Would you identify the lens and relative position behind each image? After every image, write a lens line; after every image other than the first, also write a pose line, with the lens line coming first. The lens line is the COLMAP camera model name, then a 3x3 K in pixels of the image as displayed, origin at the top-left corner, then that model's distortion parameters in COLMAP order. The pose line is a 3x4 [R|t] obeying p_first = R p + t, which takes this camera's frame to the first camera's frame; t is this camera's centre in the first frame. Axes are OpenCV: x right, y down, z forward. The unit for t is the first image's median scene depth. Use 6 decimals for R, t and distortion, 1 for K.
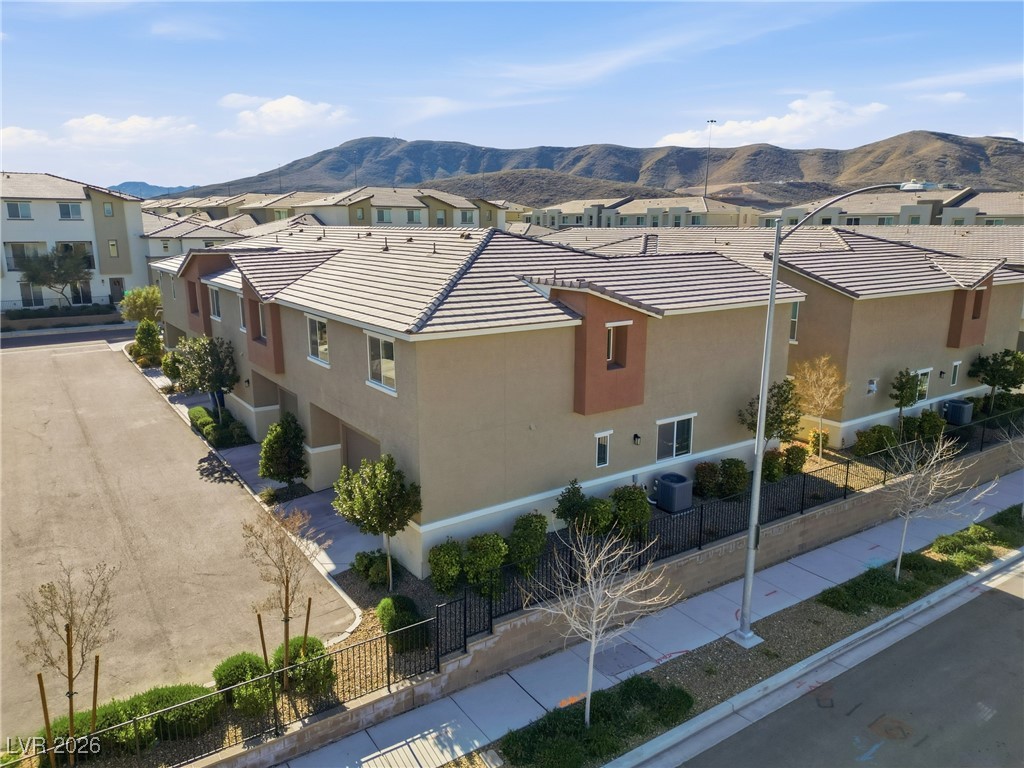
lens RADIAL K [[713.3, 0, 512.0], [0, 713.3, 384.0], [0, 0, 1]] dist [0.084034, -0.082340]
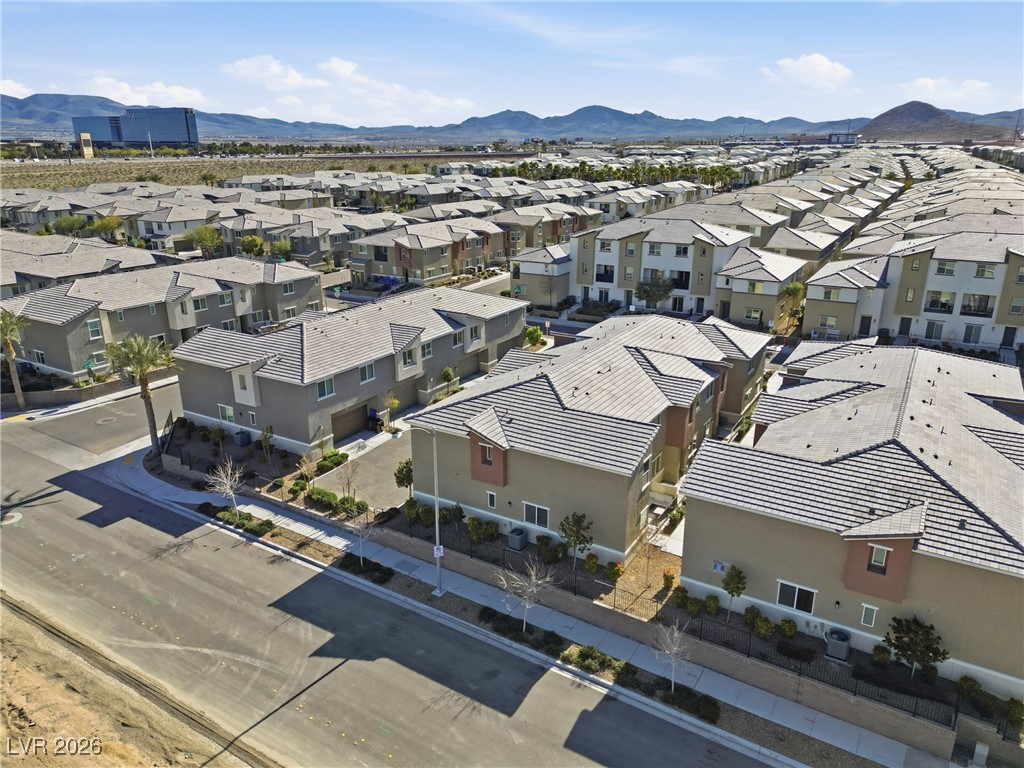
lens RADIAL K [[713.3, 0, 512.0], [0, 713.3, 384.0], [0, 0, 1]] dist [0.084034, -0.082340]
pose [[0.407692, 0.285746, -0.867258, 1.605355], [-0.196243, 0.955000, 0.222403, -0.607570], [0.891782, 0.079521, 0.445422, 0.096861]]
